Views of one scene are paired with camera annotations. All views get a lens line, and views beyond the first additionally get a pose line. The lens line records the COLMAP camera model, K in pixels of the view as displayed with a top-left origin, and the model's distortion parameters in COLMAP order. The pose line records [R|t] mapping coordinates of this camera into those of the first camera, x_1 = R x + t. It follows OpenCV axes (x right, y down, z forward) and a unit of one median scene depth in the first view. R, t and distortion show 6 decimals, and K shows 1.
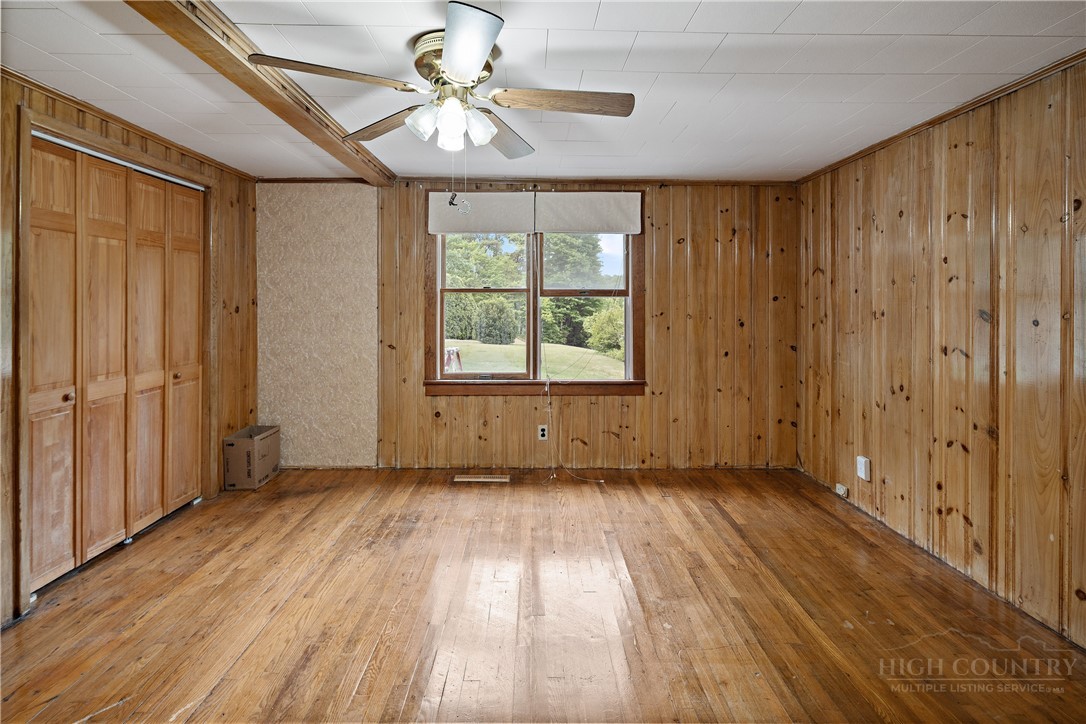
lens RADIAL K [[527.4, 0, 544.0], [0, 527.4, 300.3], [0, 0, 1]] dist [-0.000219, -0.001518]
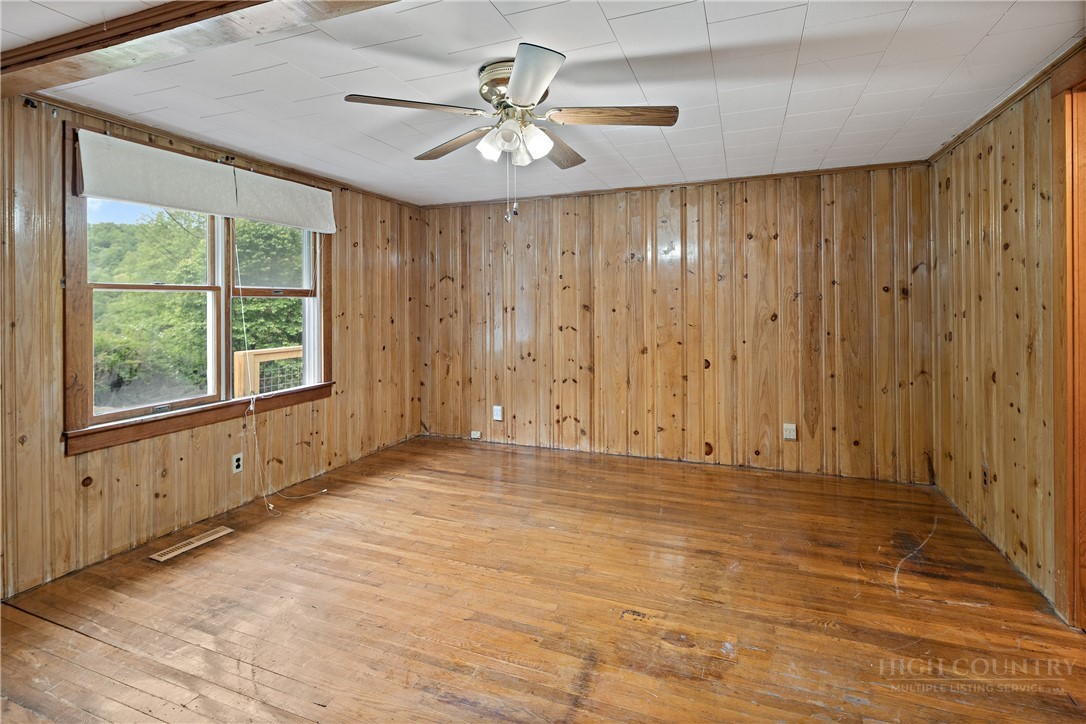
lens RADIAL K [[527.4, 0, 544.0], [0, 527.4, 300.3], [0, 0, 1]] dist [-0.000219, -0.001518]
pose [[0.381173, -0.000715, 0.924503, -0.629684], [0.005014, 0.999987, -0.001294, 0.002621], [-0.924490, 0.005128, 0.381172, 0.273151]]
